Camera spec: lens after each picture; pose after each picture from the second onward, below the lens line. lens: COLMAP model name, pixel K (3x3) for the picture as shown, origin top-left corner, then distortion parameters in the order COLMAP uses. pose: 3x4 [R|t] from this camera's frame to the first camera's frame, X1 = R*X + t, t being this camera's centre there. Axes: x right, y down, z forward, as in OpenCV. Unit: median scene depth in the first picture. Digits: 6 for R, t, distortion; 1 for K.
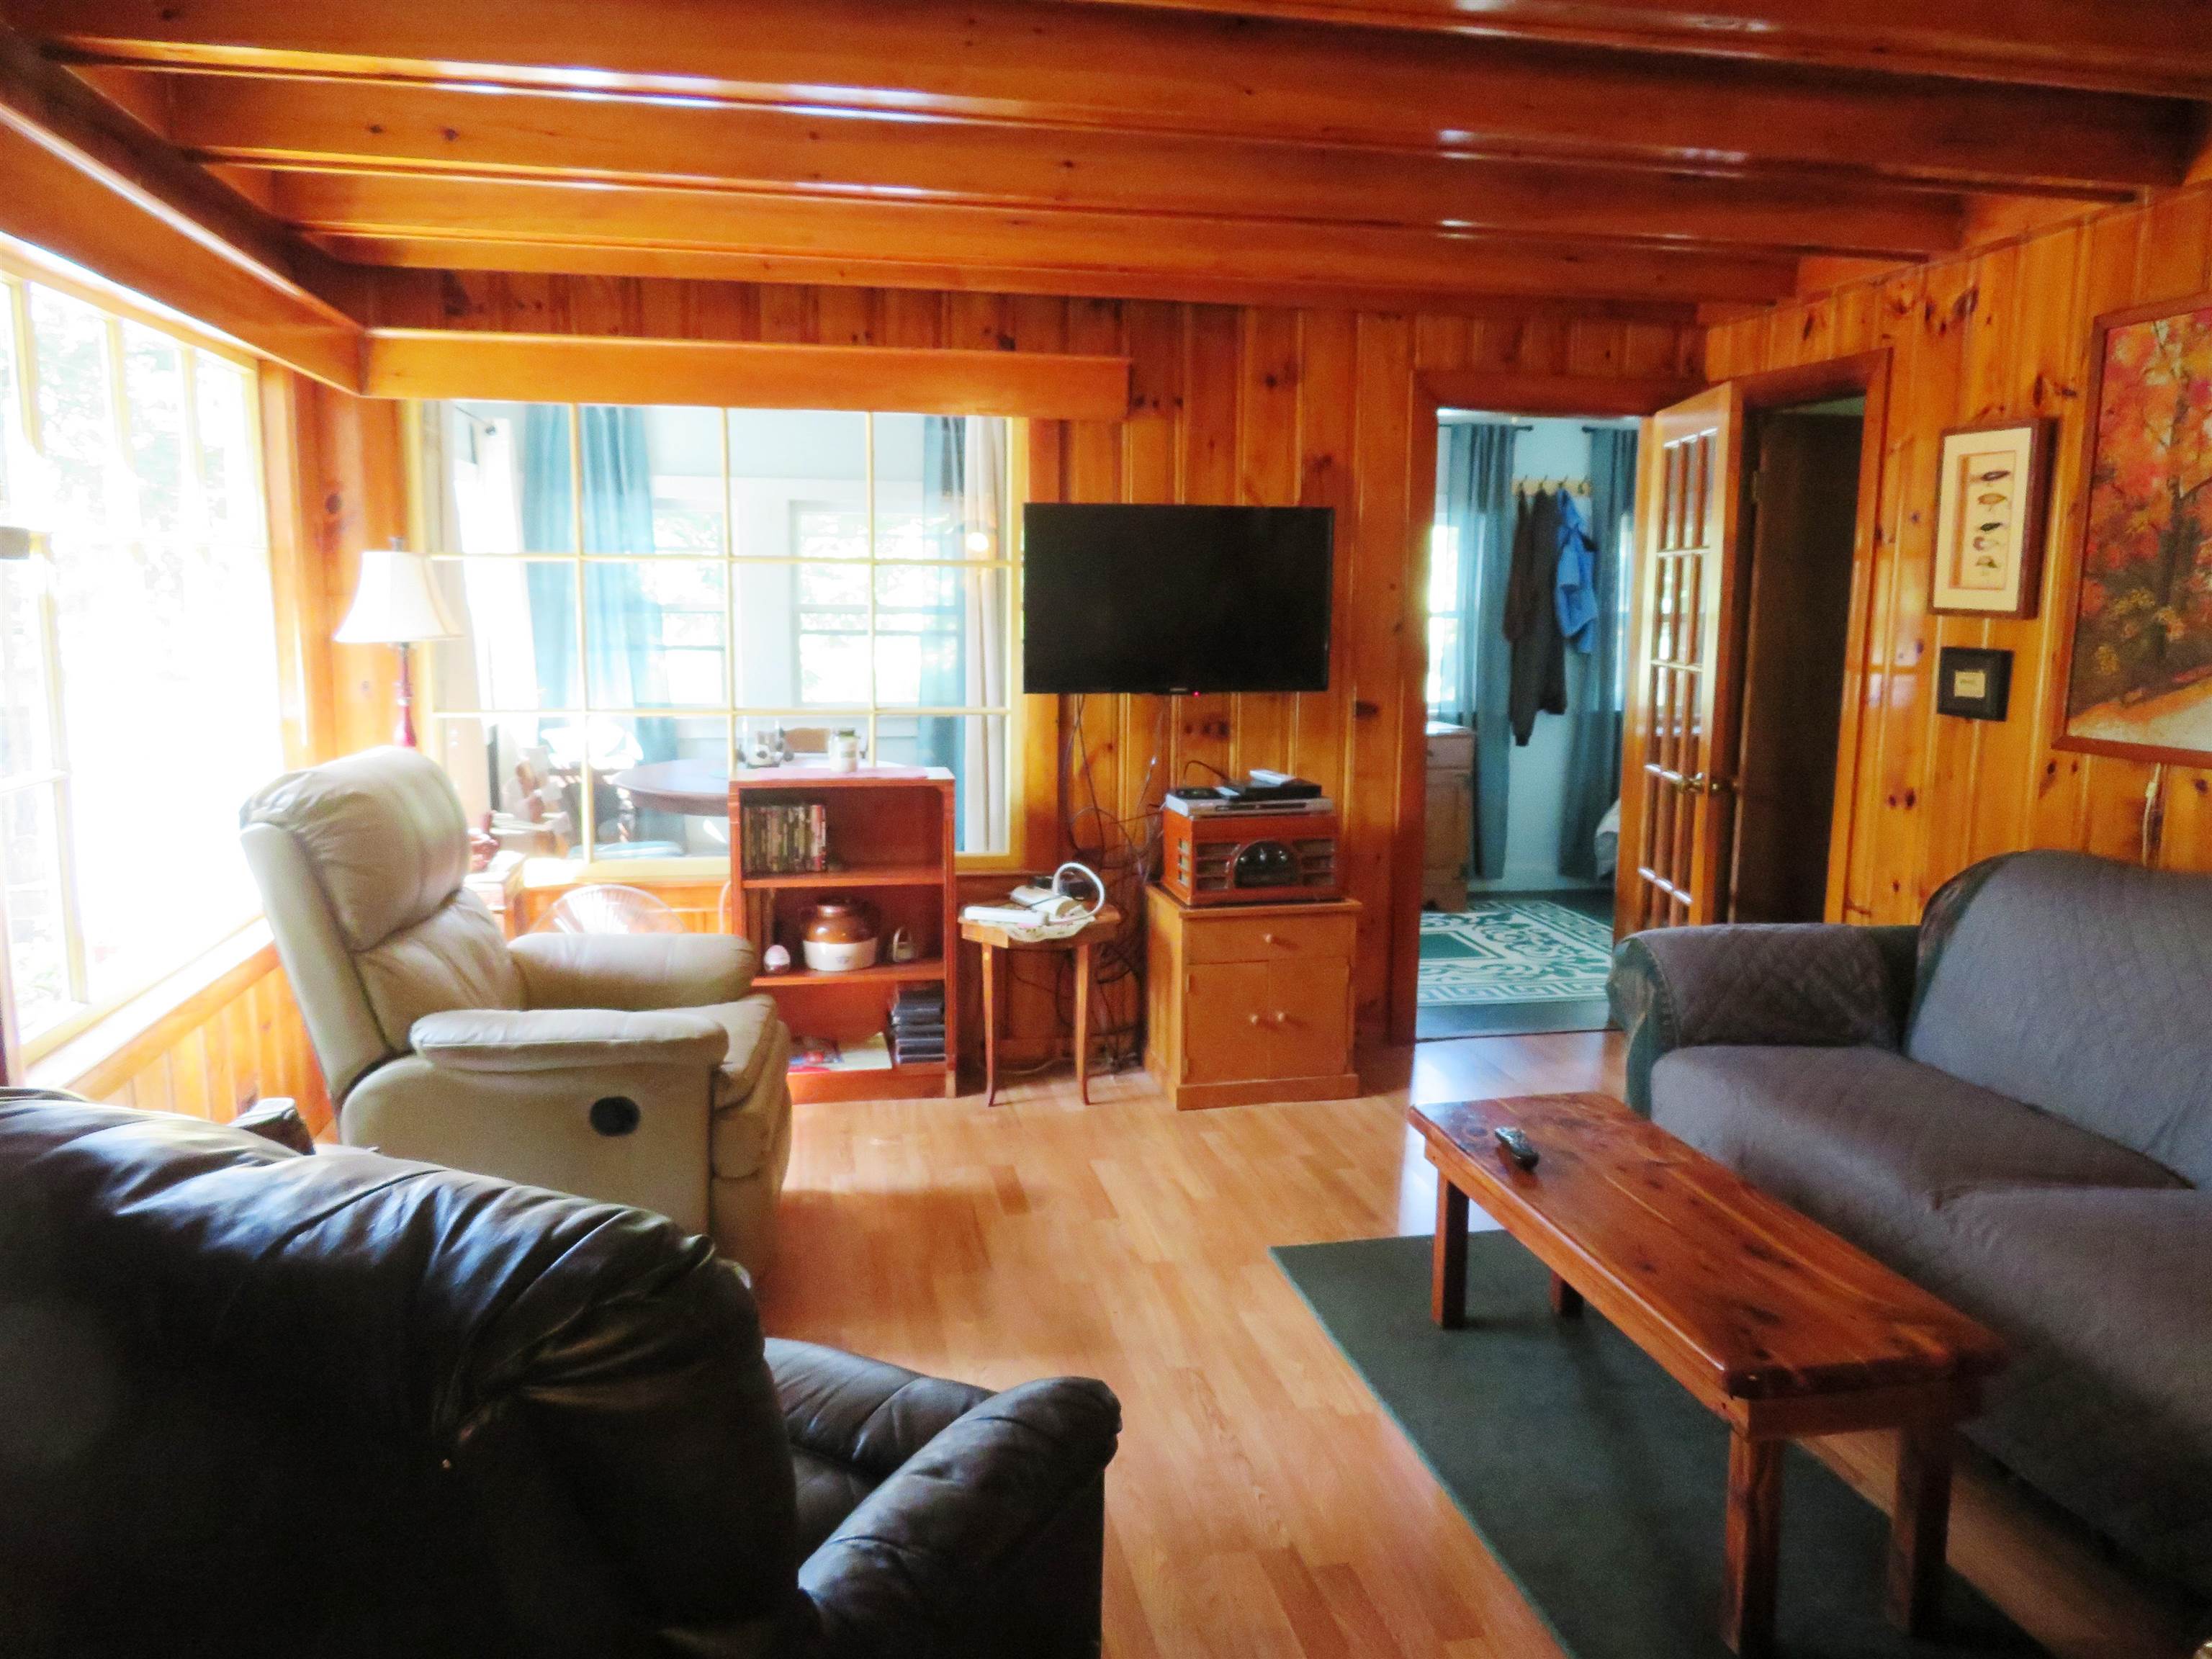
lens RADIAL K [[1587.2, 0, 1106.0], [0, 1587.2, 829.5], [0, 0, 1]] dist [-0.010936, -0.003314]
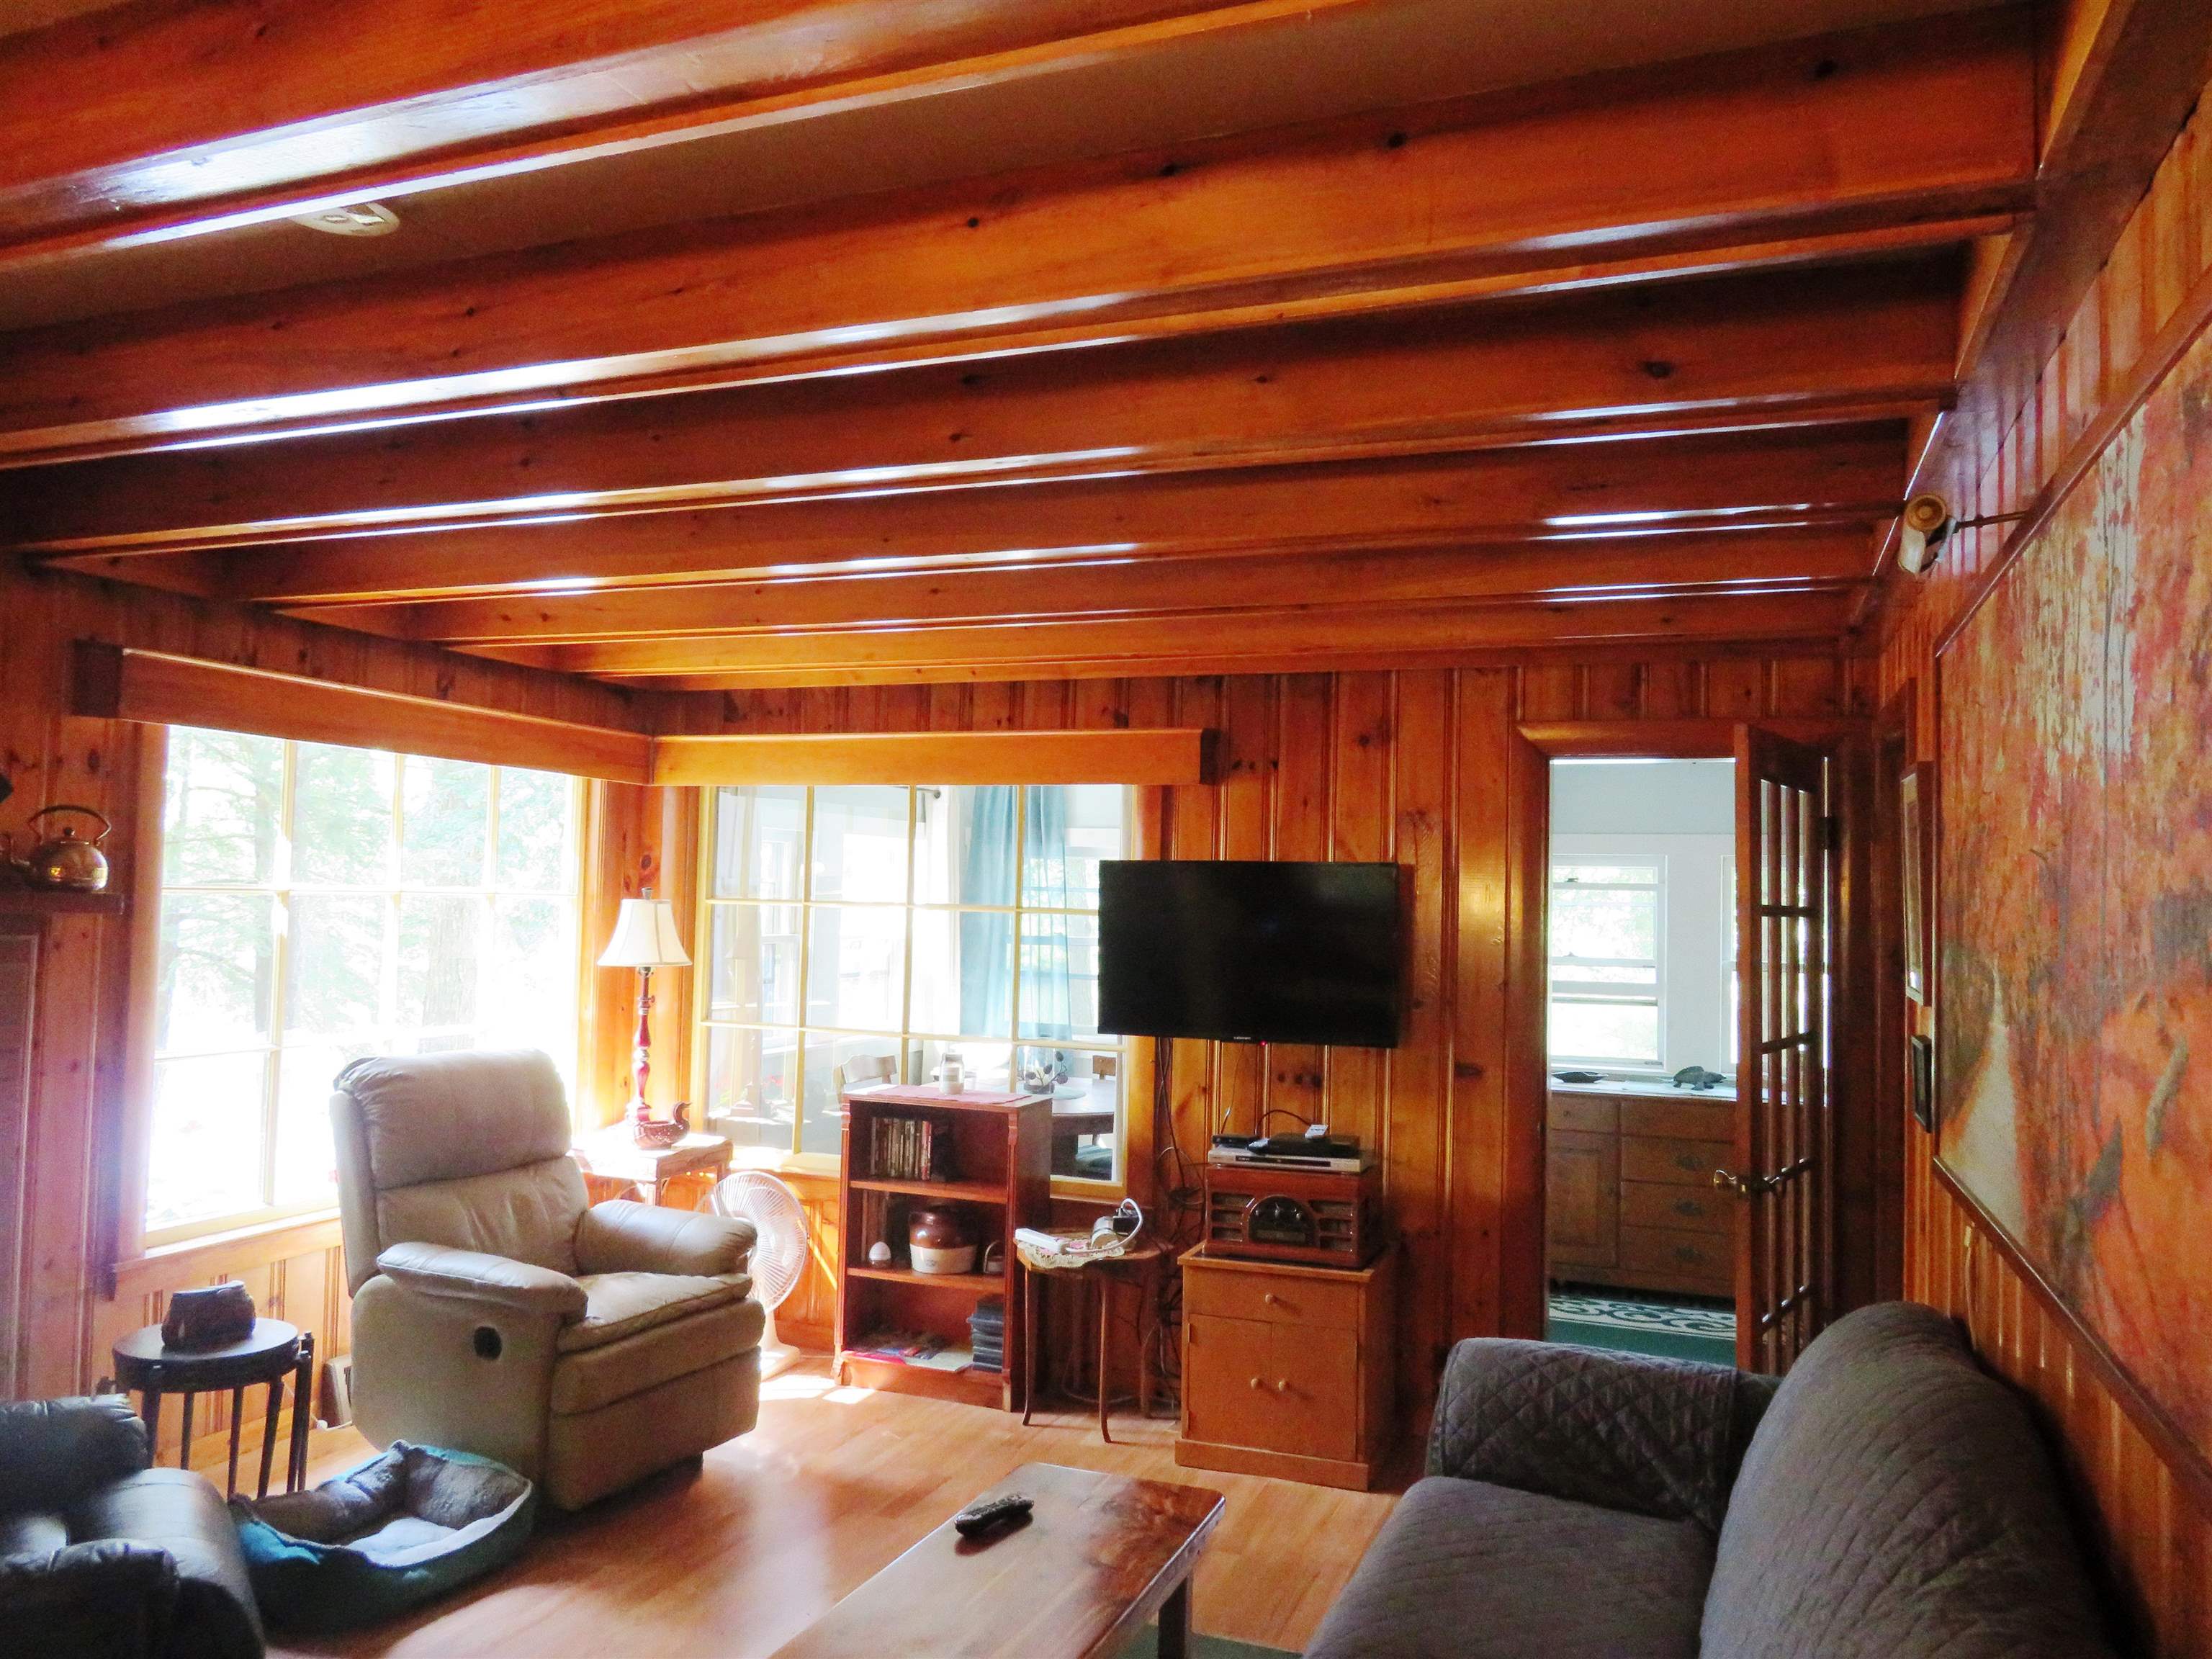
lens RADIAL K [[1596.0, 0, 1106.0], [0, 1596.0, 829.5], [0, 0, 1]] dist [-0.008680, 0.008392]
pose [[0.843440, -0.013399, -0.537056, 0.541085], [-0.095245, 0.980123, -0.174034, -0.033443], [0.528712, 0.197939, 0.825399, 0.078445]]
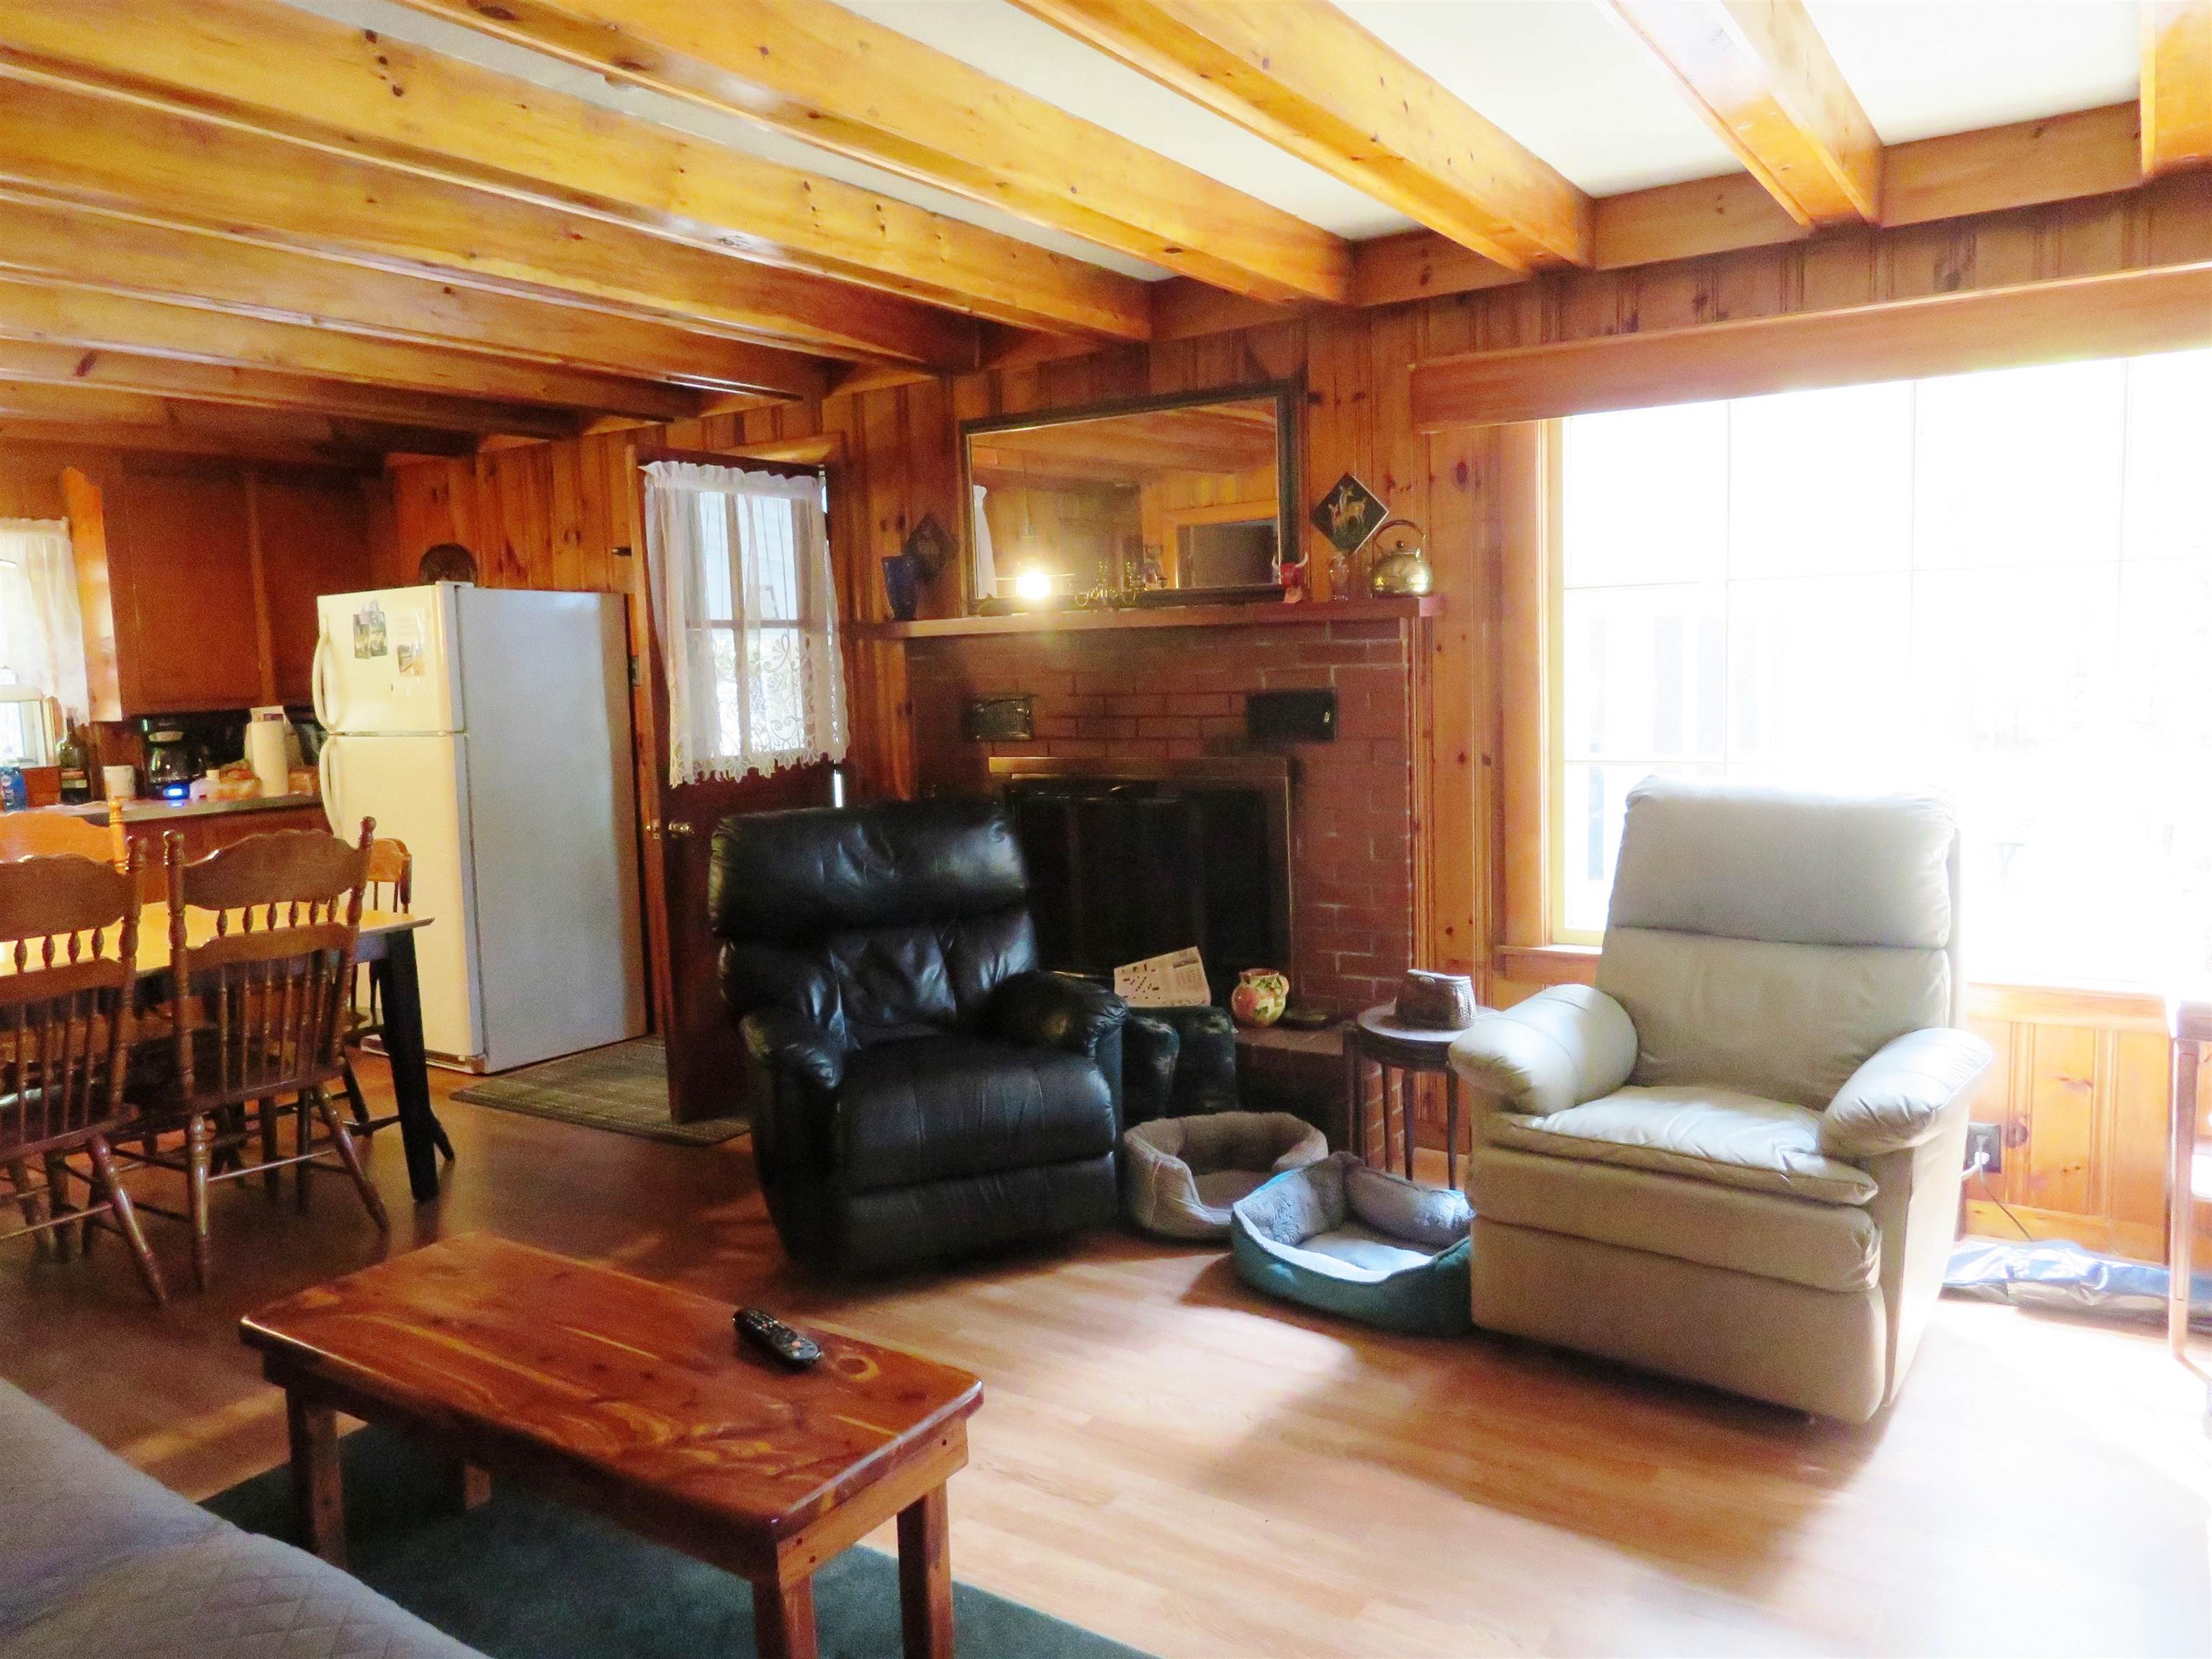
lens RADIAL K [[1596.0, 0, 1106.0], [0, 1596.0, 829.5], [0, 0, 1]] dist [-0.008680, 0.008392]
pose [[-0.702278, 0.090420, -0.706137, 0.427169], [-0.080913, 0.975336, 0.205361, -0.138499], [0.707290, 0.201356, -0.677641, 1.004104]]
